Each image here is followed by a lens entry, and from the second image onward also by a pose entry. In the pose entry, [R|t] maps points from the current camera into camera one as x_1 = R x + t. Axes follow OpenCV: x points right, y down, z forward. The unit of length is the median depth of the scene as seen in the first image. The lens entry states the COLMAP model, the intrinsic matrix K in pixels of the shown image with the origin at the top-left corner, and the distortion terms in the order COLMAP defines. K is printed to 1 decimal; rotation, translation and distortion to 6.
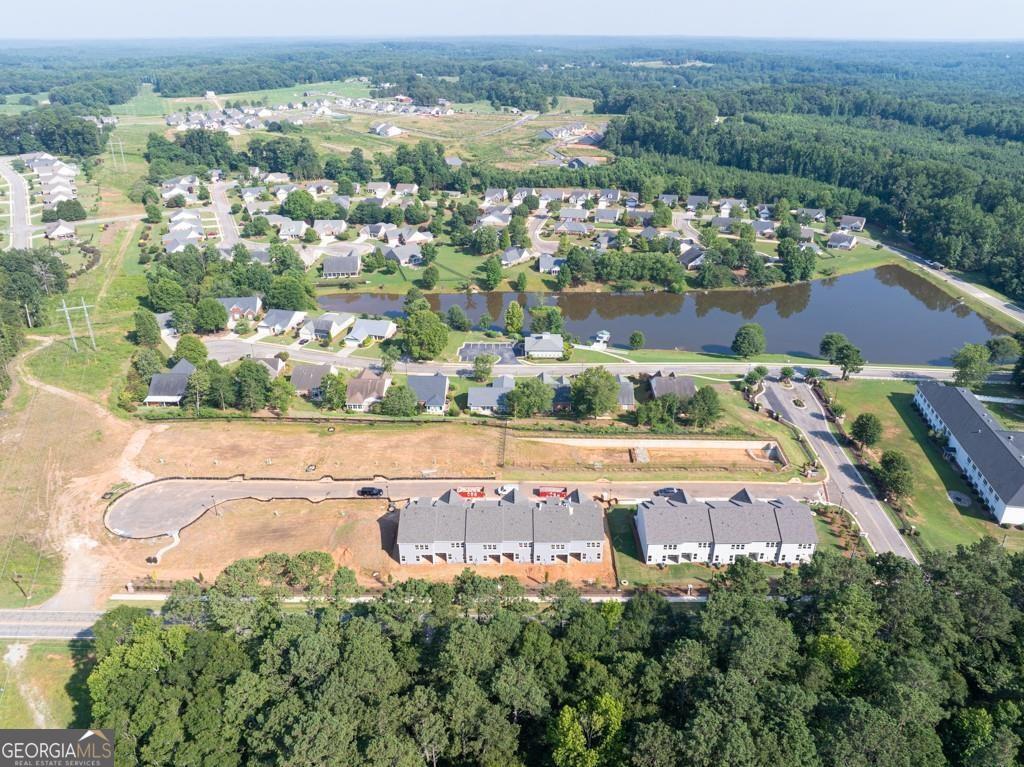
lens RADIAL K [[715.9, 0, 511.3], [0, 715.9, 388.2], [0, 0, 1]] dist [-0.050328, 0.023331]
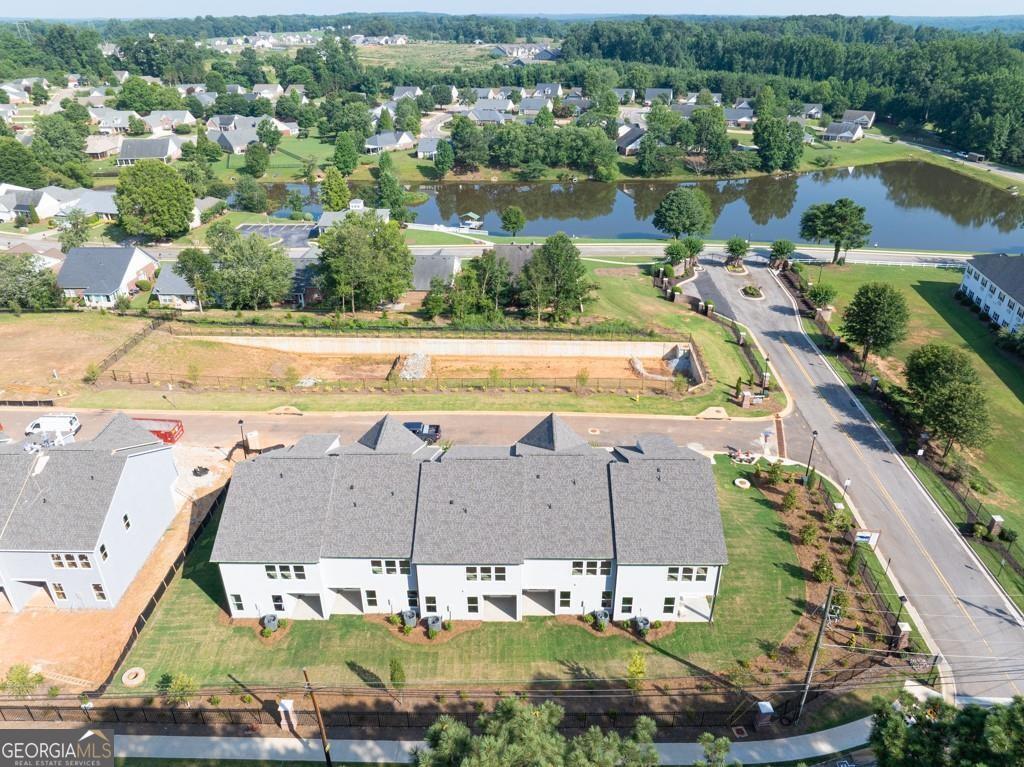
lens RADIAL K [[715.9, 0, 507.5], [0, 715.9, 391.1], [0, 0, 1]] dist [-0.050328, 0.023331]
pose [[0.999925, 0.003848, -0.011649, 0.206861], [-0.003555, 0.999678, 0.025142, 0.079741], [0.011742, -0.025099, 0.999616, 0.413443]]
